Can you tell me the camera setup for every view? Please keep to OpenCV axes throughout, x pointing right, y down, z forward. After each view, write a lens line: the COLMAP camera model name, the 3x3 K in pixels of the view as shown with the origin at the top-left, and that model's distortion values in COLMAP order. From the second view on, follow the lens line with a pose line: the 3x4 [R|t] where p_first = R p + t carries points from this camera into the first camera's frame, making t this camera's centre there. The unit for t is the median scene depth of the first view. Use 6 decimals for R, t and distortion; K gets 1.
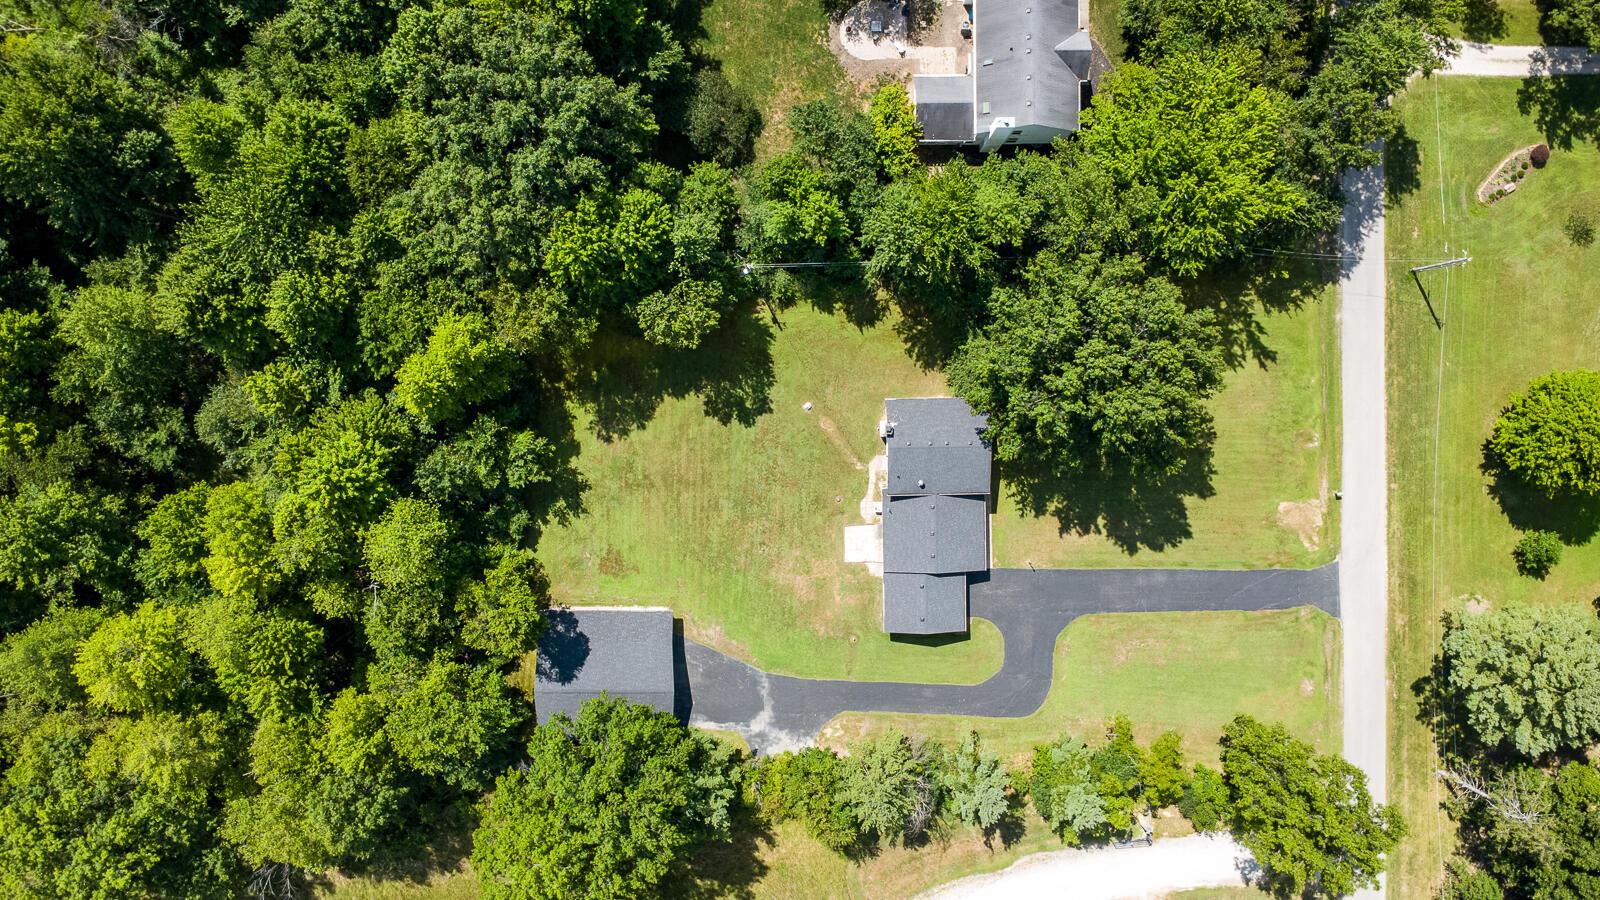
lens RADIAL K [[1130.0, 0, 793.0], [0, 1130.0, 448.7], [0, 0, 1]] dist [0.044669, -0.057197]
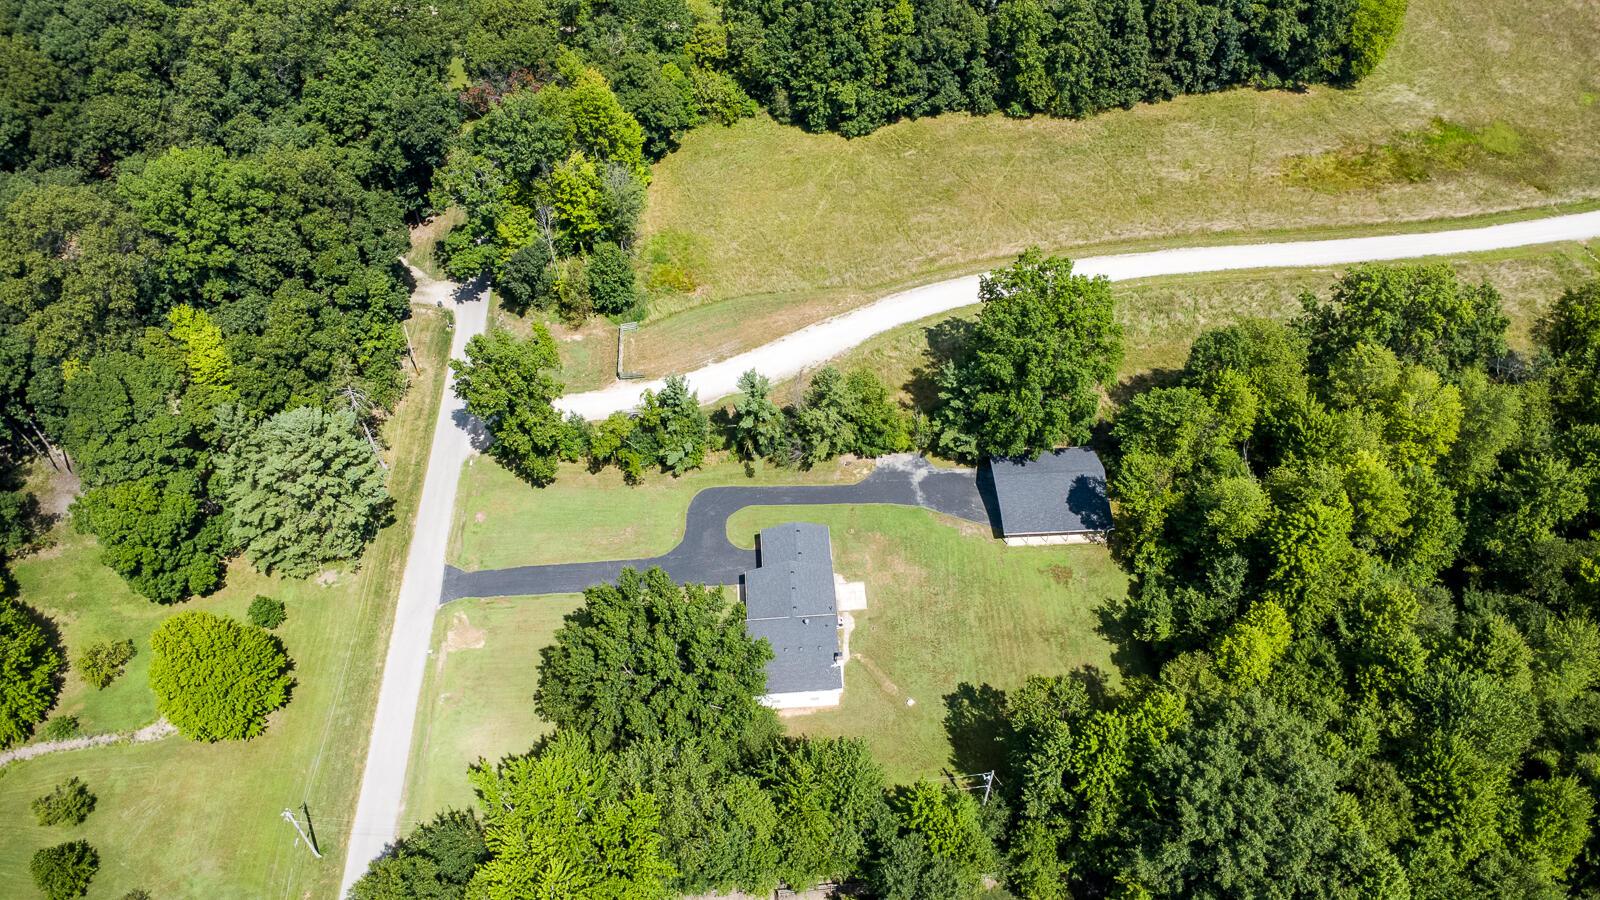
lens RADIAL K [[1130.0, 0, 801.7], [0, 1130.0, 446.3], [0, 0, 1]] dist [0.044669, -0.057197]
pose [[-0.998768, 0.044284, -0.022402, 0.129823], [-0.048357, -0.766884, 0.639961, -0.535364], [0.011160, 0.640256, 0.768081, 0.013215]]
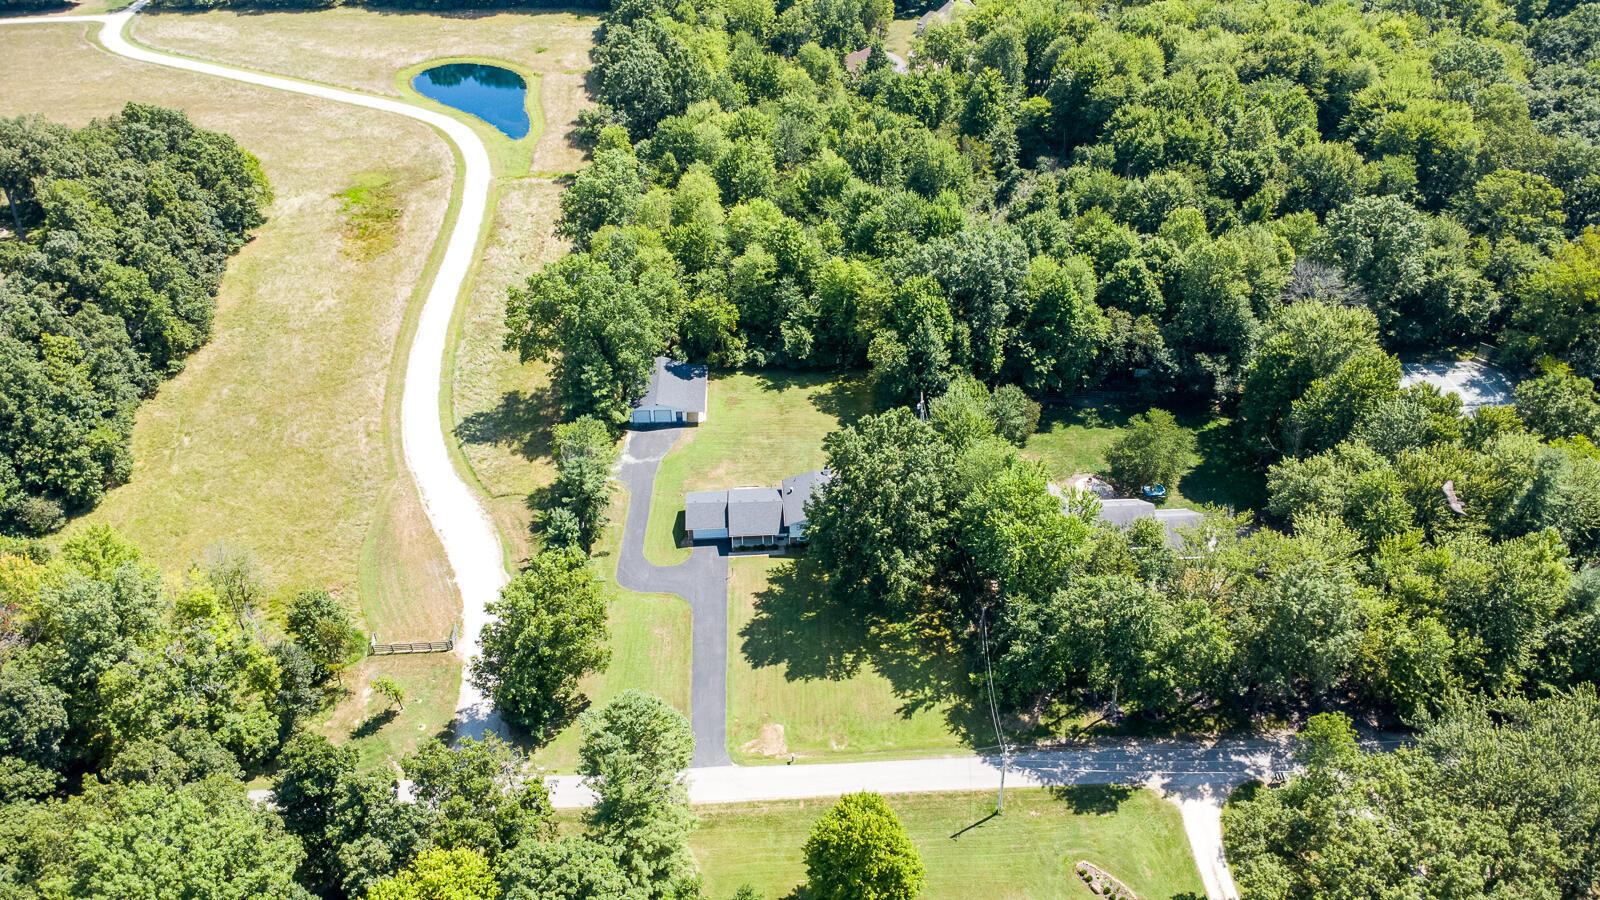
lens RADIAL K [[1130.0, 0, 800.9], [0, 1130.0, 451.1], [0, 0, 1]] dist [0.044669, -0.057197]
pose [[0.042105, 0.603542, -0.796219, 1.187483], [-0.998949, 0.010985, -0.044498, 0.078207], [-0.018110, 0.797255, 0.603370, 0.072585]]
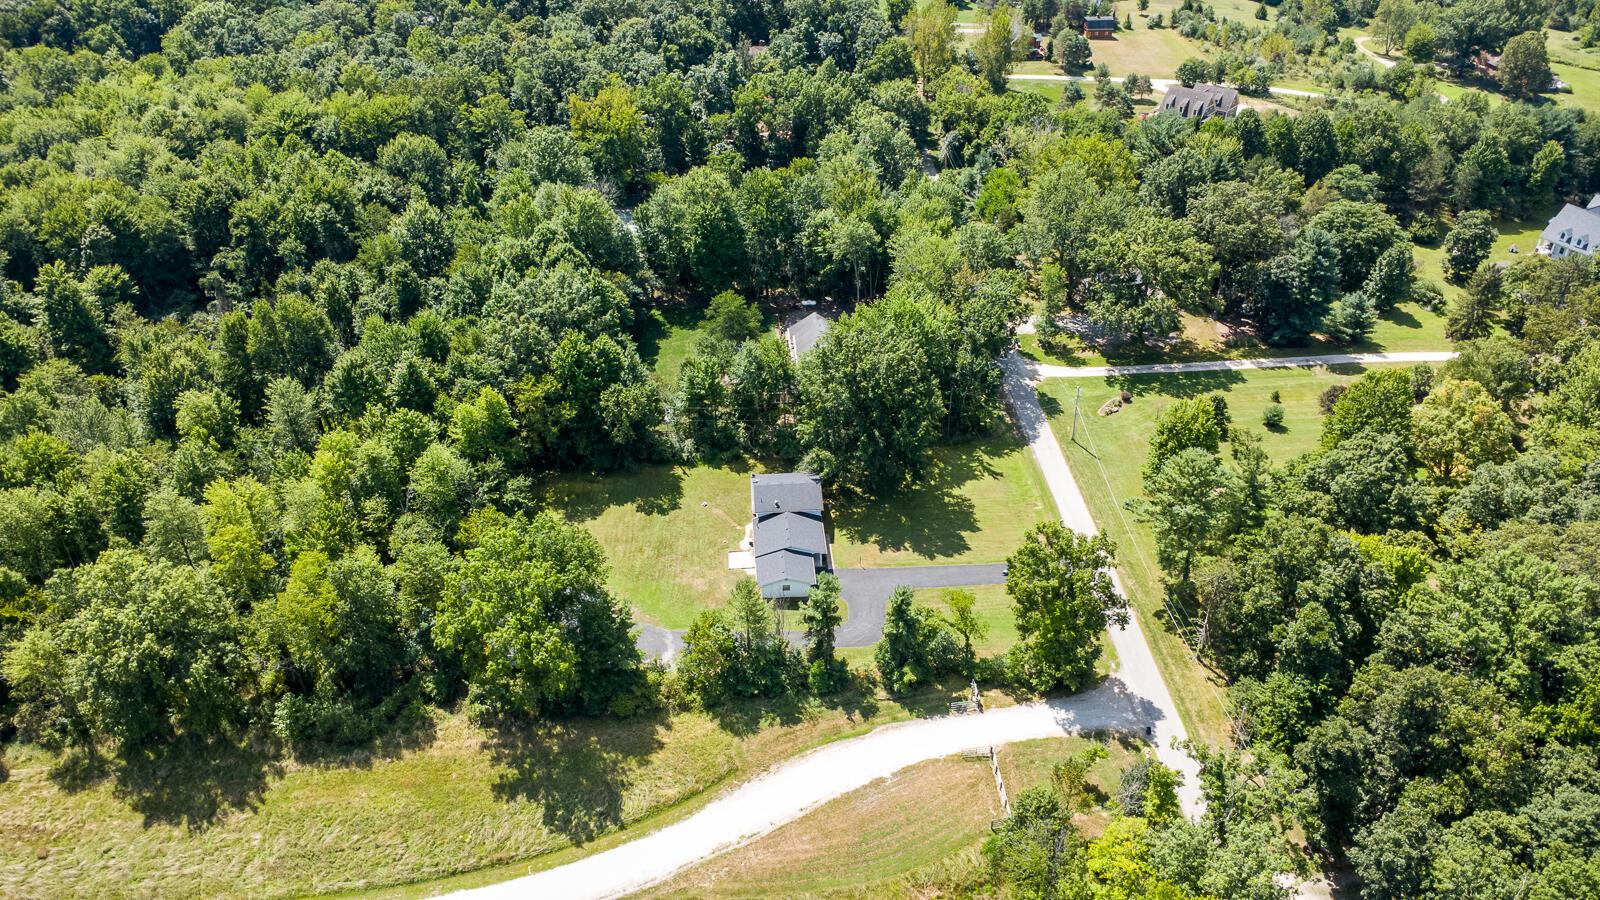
lens RADIAL K [[1130.0, 0, 801.2], [0, 1130.0, 449.1], [0, 0, 1]] dist [0.044669, -0.057197]
pose [[0.998367, -0.038743, 0.041975, 0.081165], [0.056456, 0.557378, -0.828338, 1.184306], [0.008696, 0.829355, 0.558655, 0.090775]]
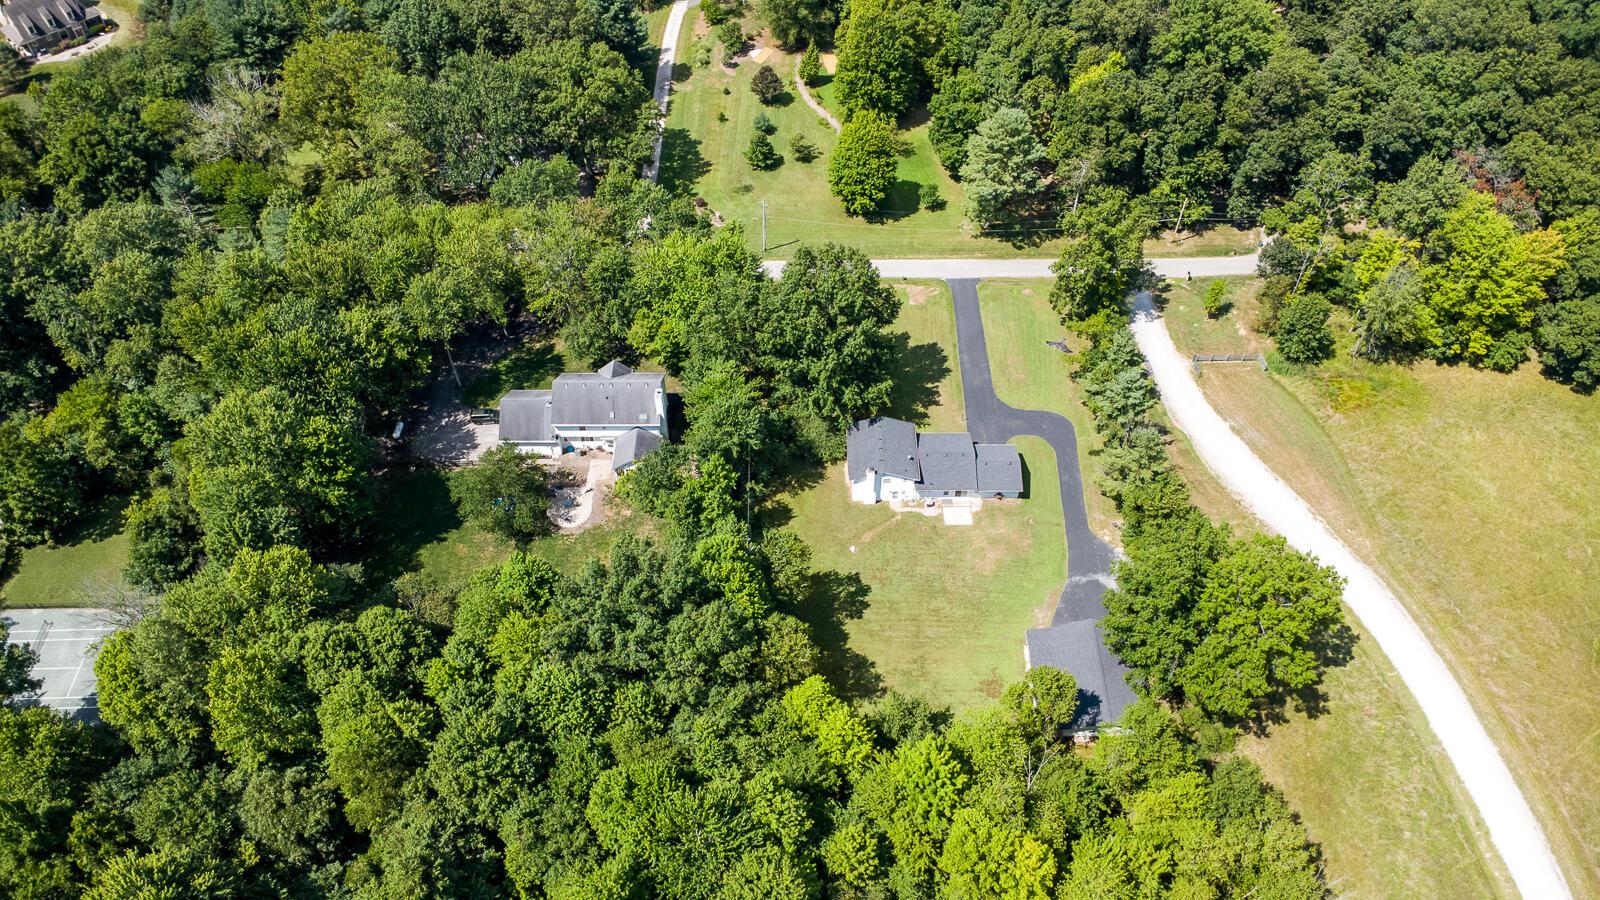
lens RADIAL K [[1130.0, 0, 809.5], [0, 1130.0, 442.7], [0, 0, 1]] dist [0.044669, -0.057197]
pose [[0.008970, -0.748491, 0.663084, -0.742482], [0.999745, -0.007044, -0.021475, -0.058424], [0.020745, 0.663107, 0.748237, -0.035325]]
